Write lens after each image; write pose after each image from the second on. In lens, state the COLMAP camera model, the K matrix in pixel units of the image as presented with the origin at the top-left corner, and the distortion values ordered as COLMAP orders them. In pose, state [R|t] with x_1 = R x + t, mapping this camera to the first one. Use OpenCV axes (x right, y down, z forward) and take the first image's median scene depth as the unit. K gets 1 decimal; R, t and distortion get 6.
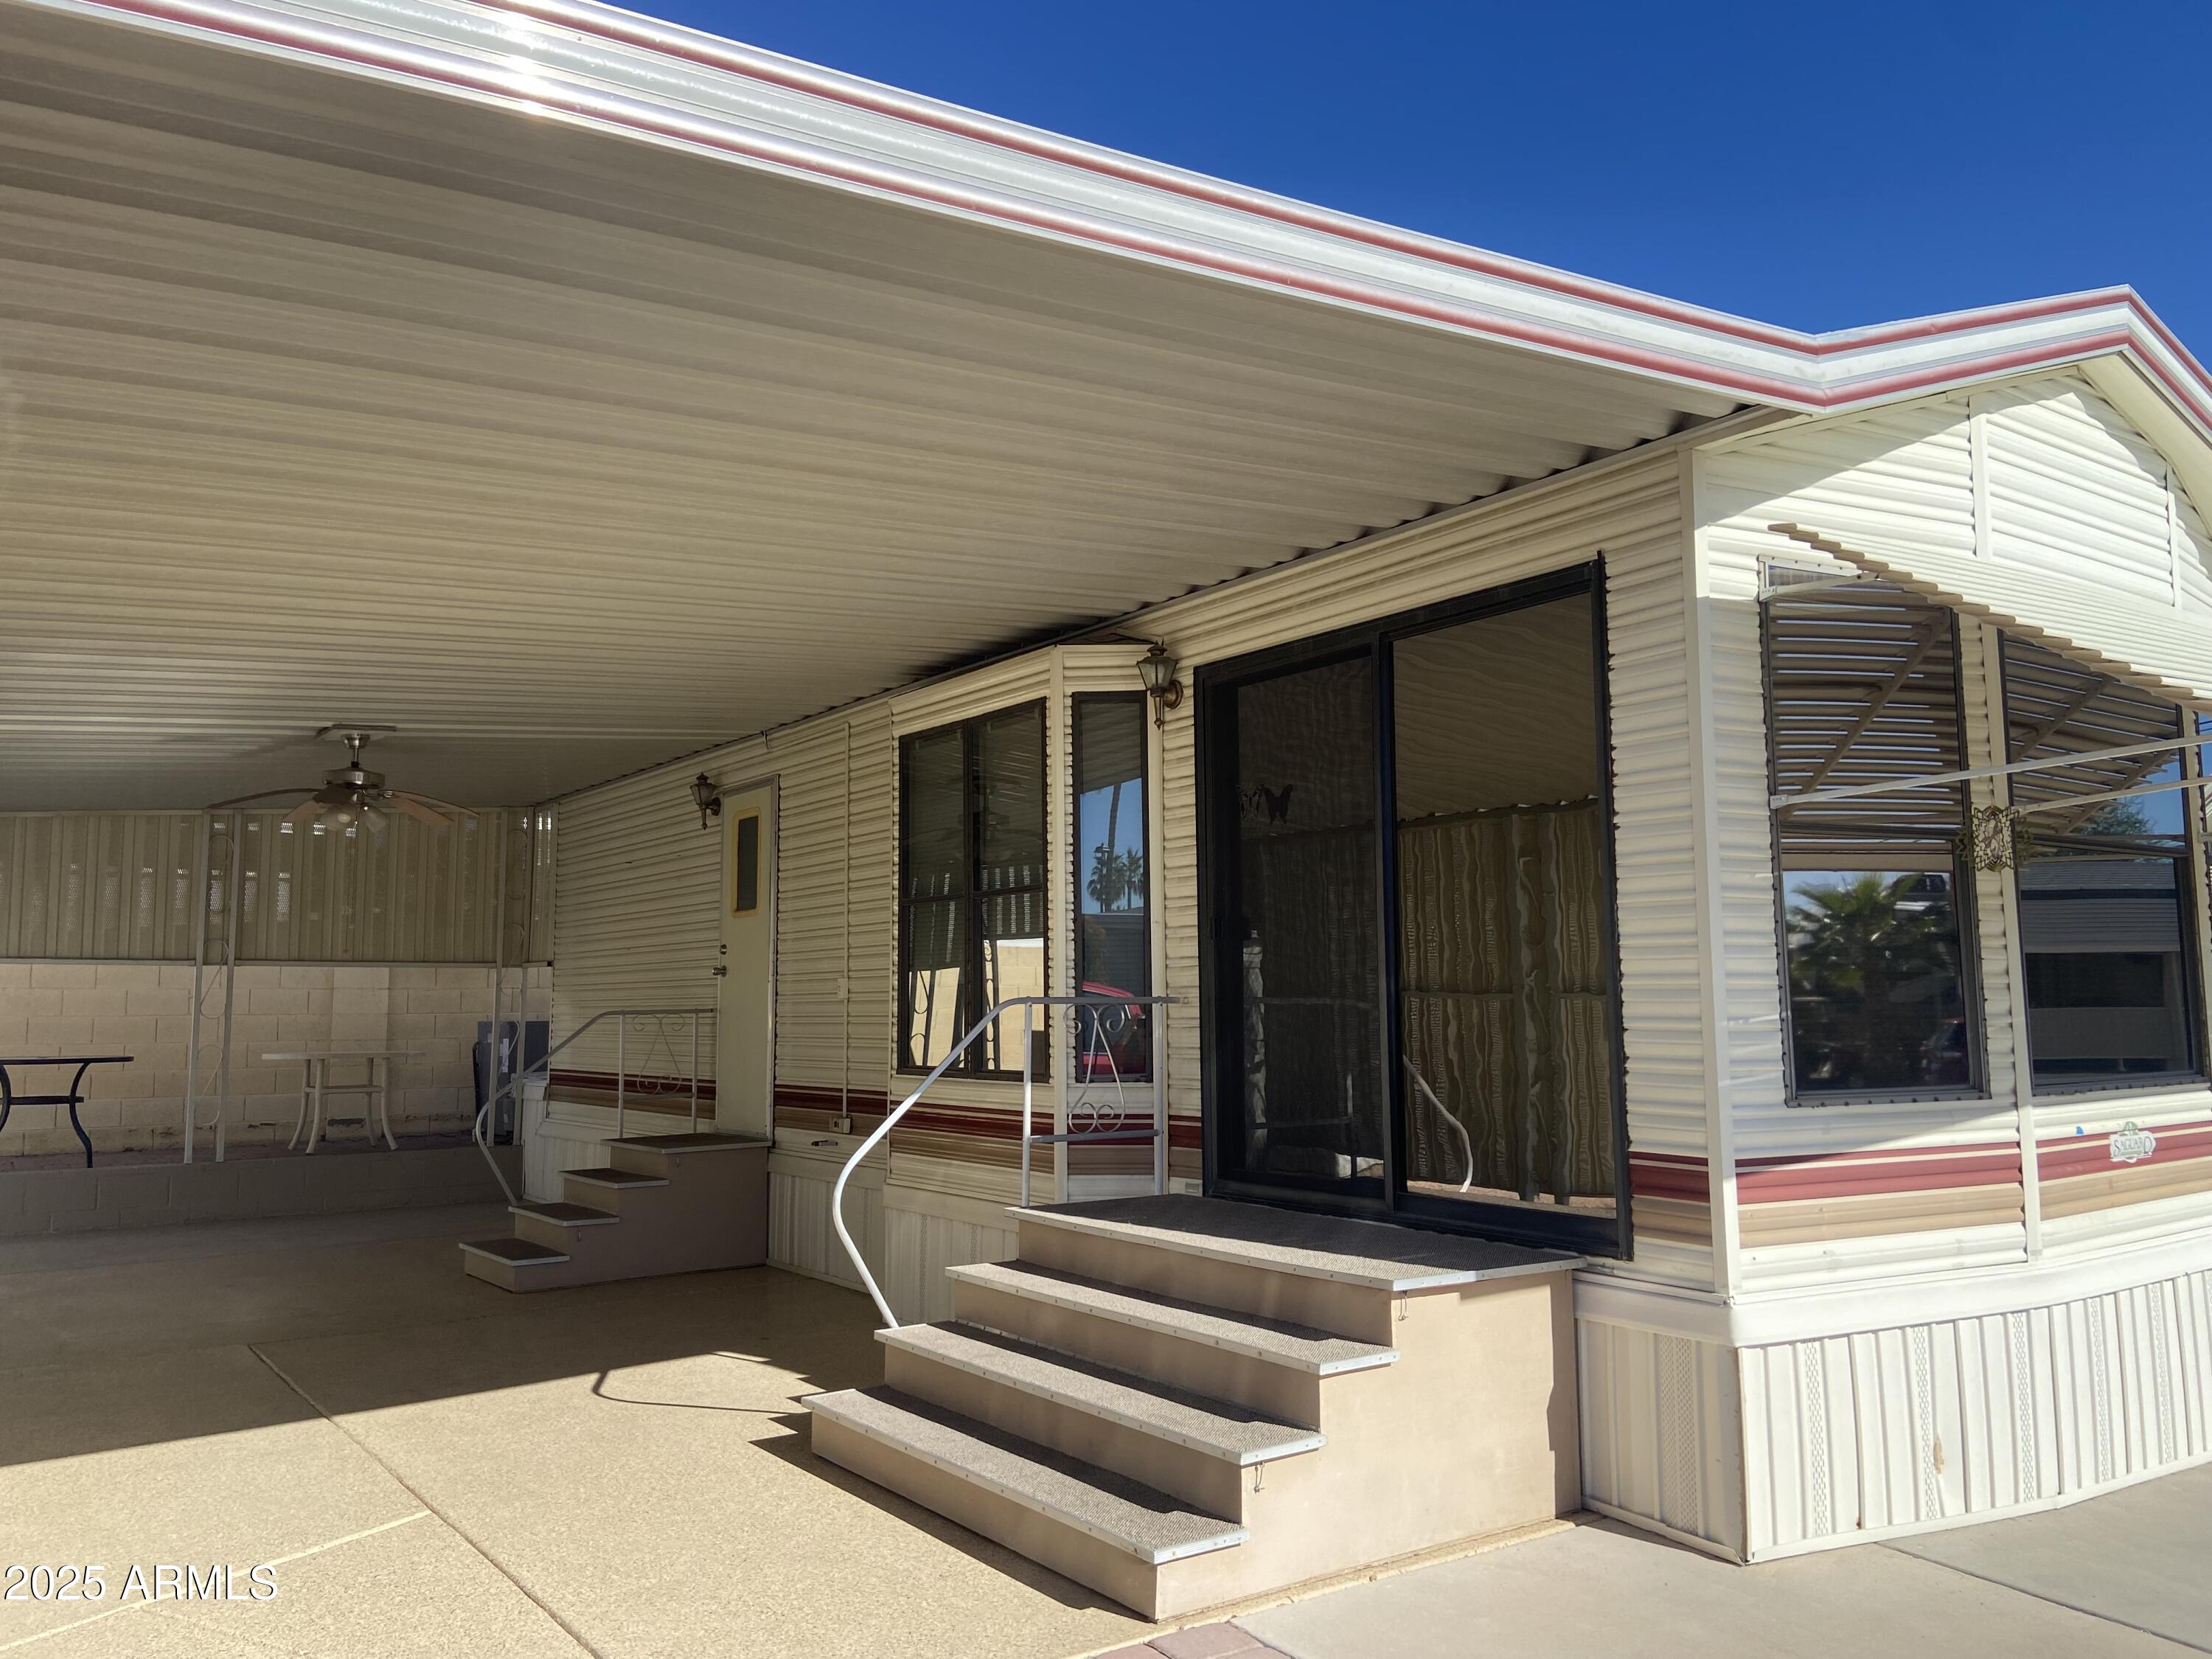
lens RADIAL K [[1672.6, 0, 1093.7], [0, 1672.6, 832.0], [0, 0, 1]] dist [0.123693, -0.170936]
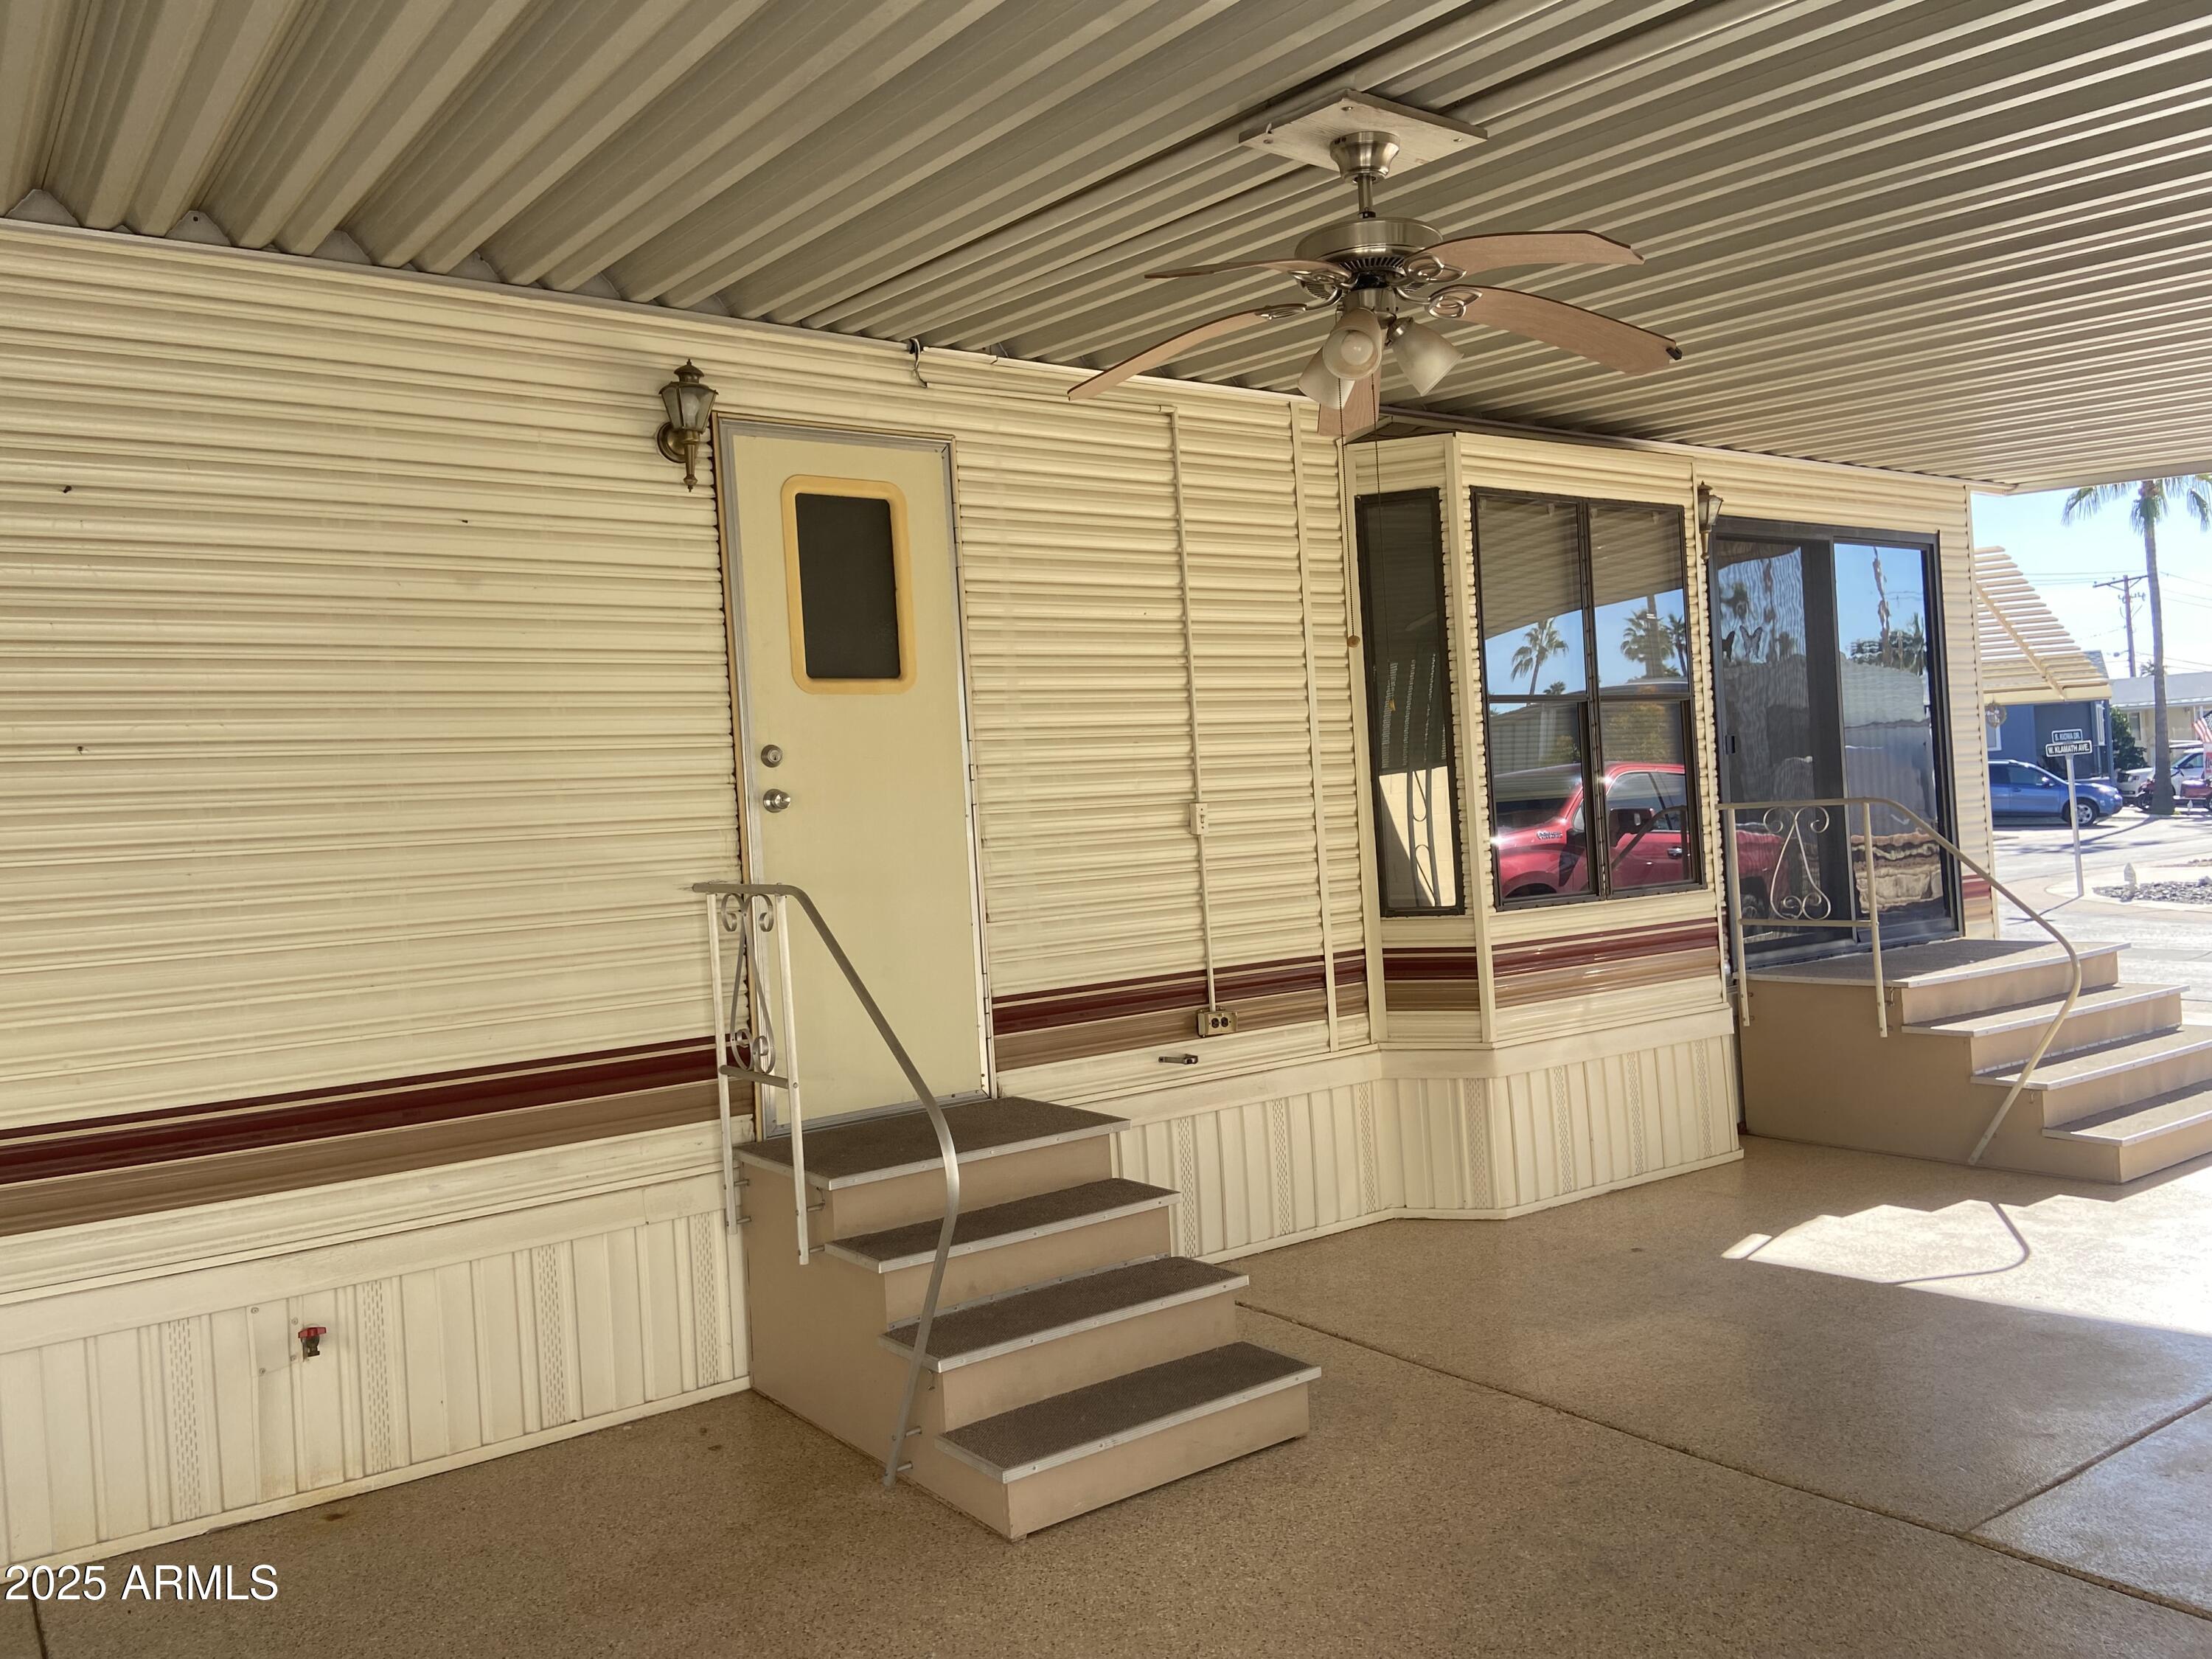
lens RADIAL K [[1664.8, 0, 1118.0], [0, 1664.8, 826.2], [0, 0, 1]] dist [0.122630, -0.148688]
pose [[-0.001471, 0.007118, 0.999974, -0.898156], [-0.043168, 0.999042, -0.007175, 0.114574], [-0.999067, -0.043177, -0.001162, 1.160630]]
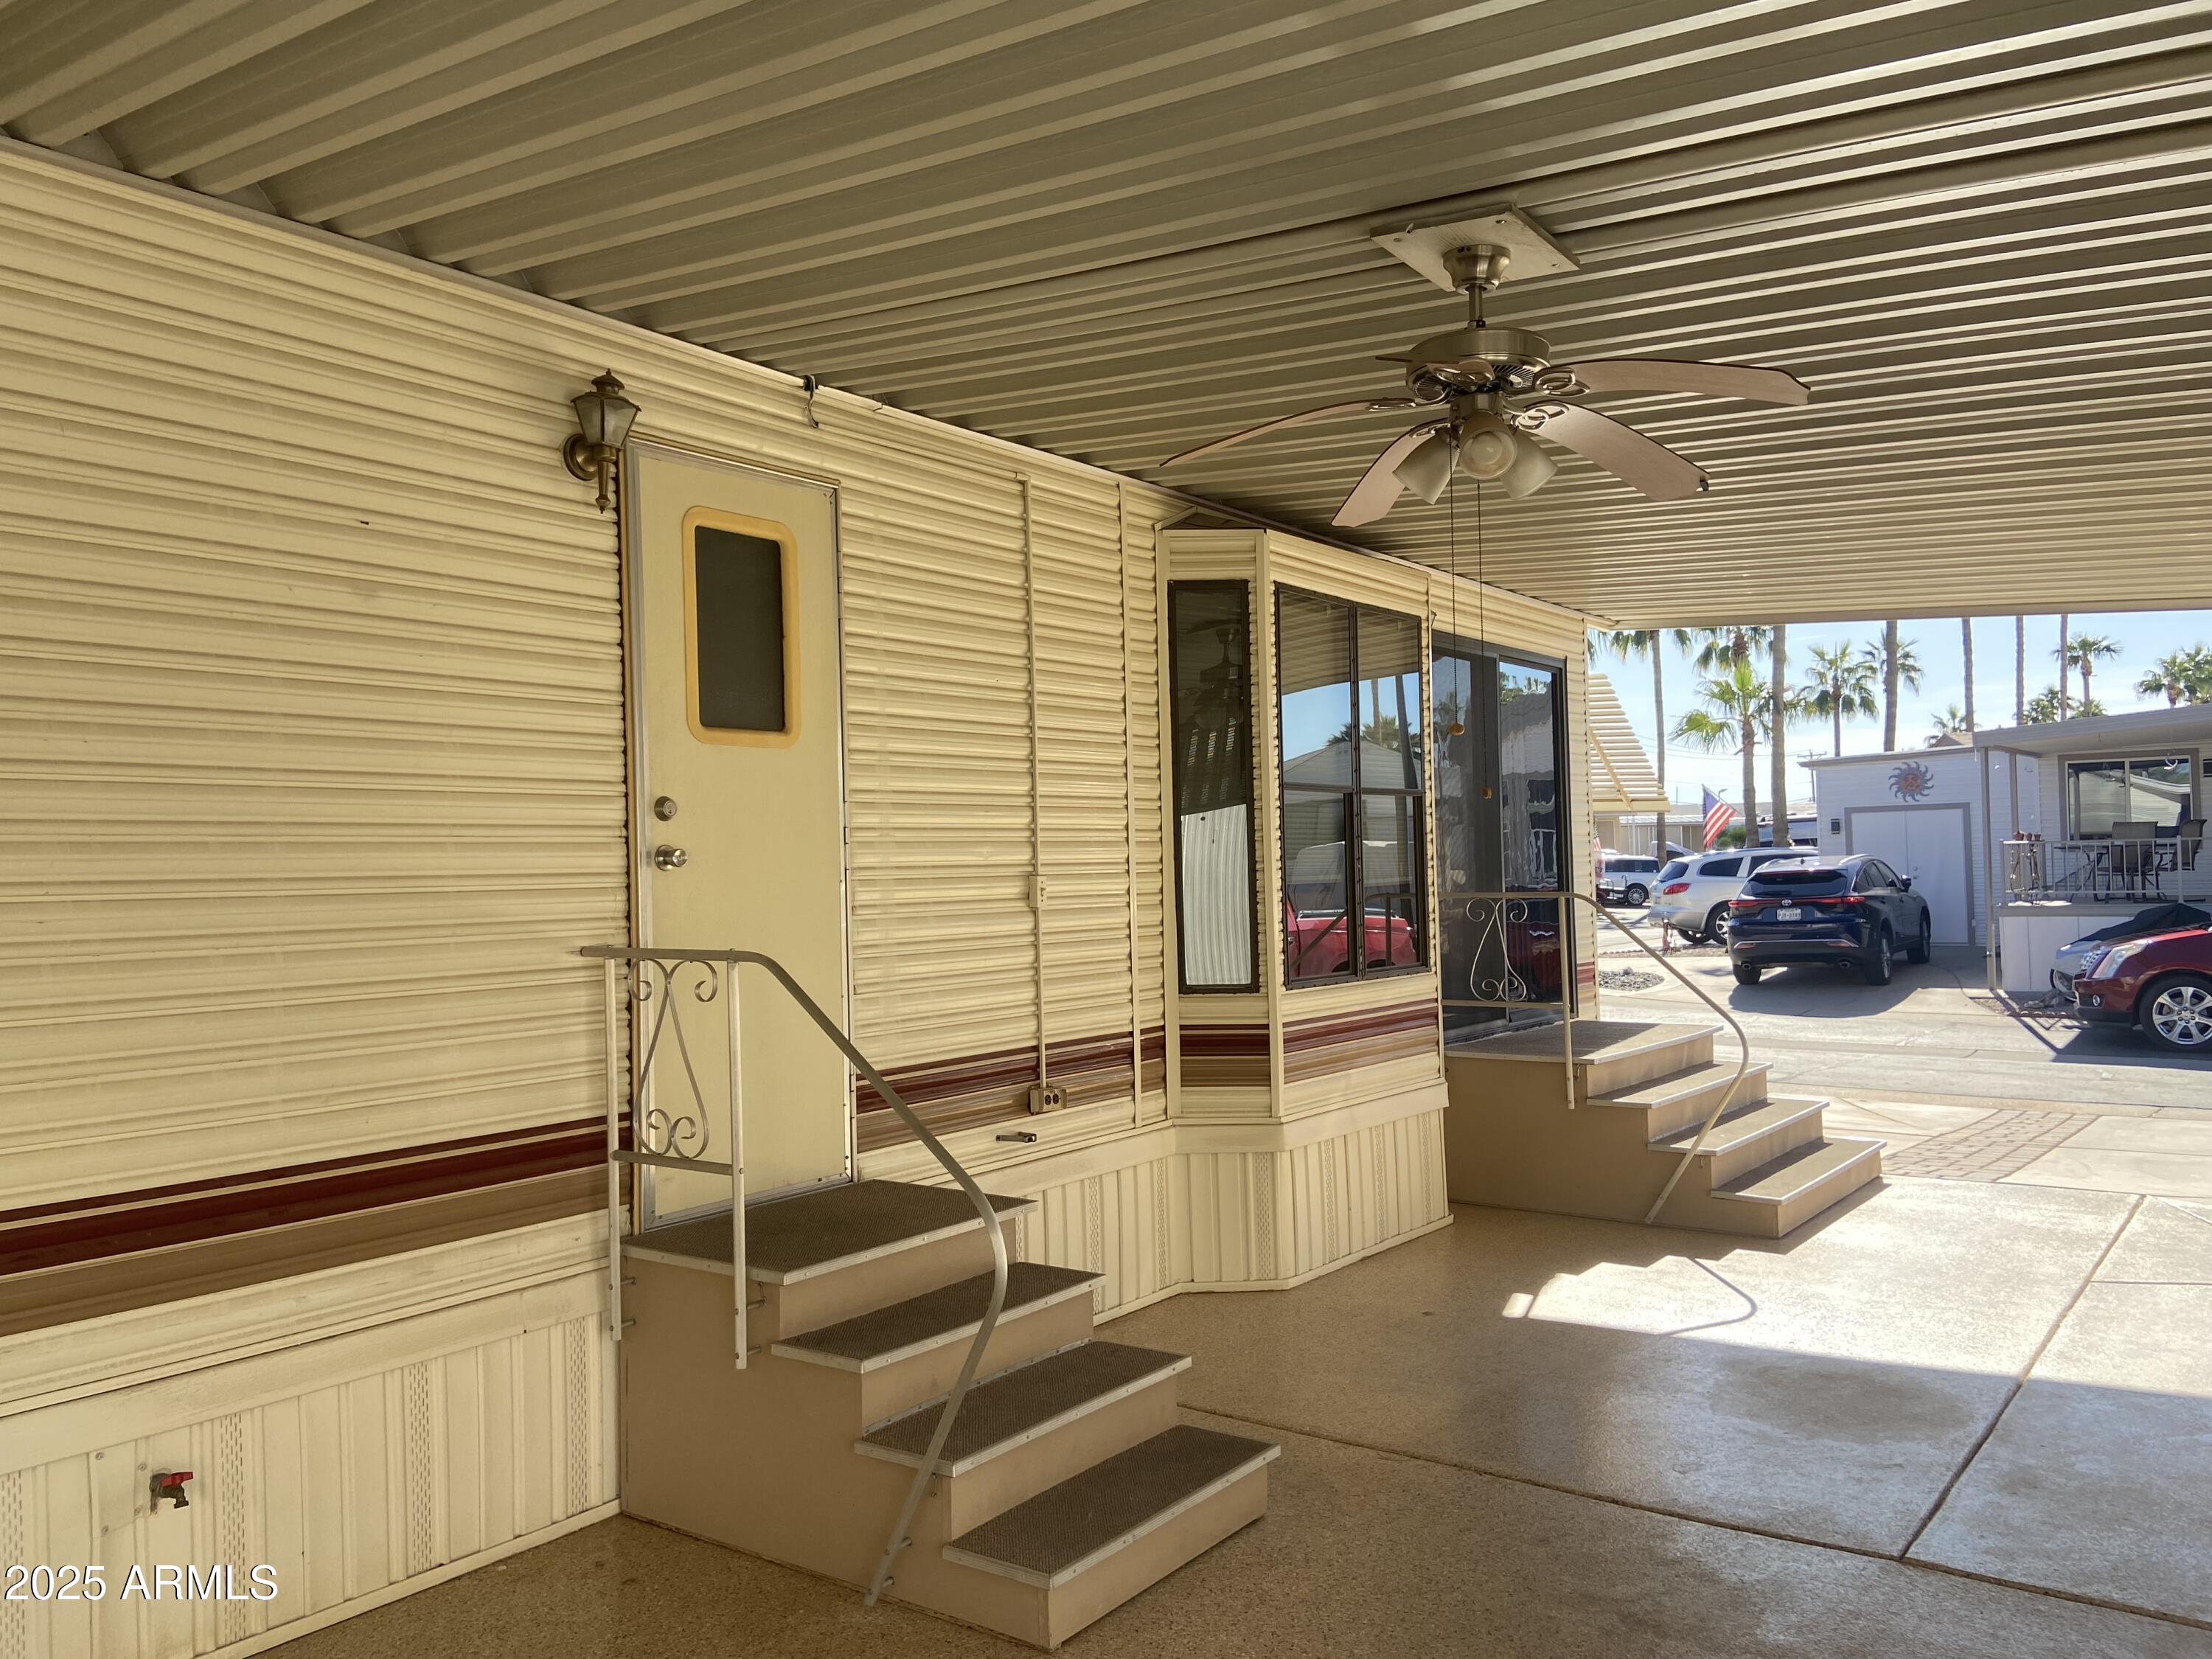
lens RADIAL K [[1670.9, 0, 1091.5], [0, 1670.9, 850.4], [0, 0, 1]] dist [0.125062, -0.157500]
pose [[-0.301300, 0.029838, 0.953063, -0.864132], [-0.071216, 0.996014, -0.053697, 0.124006], [-0.950866, -0.084053, -0.297974, 1.319125]]
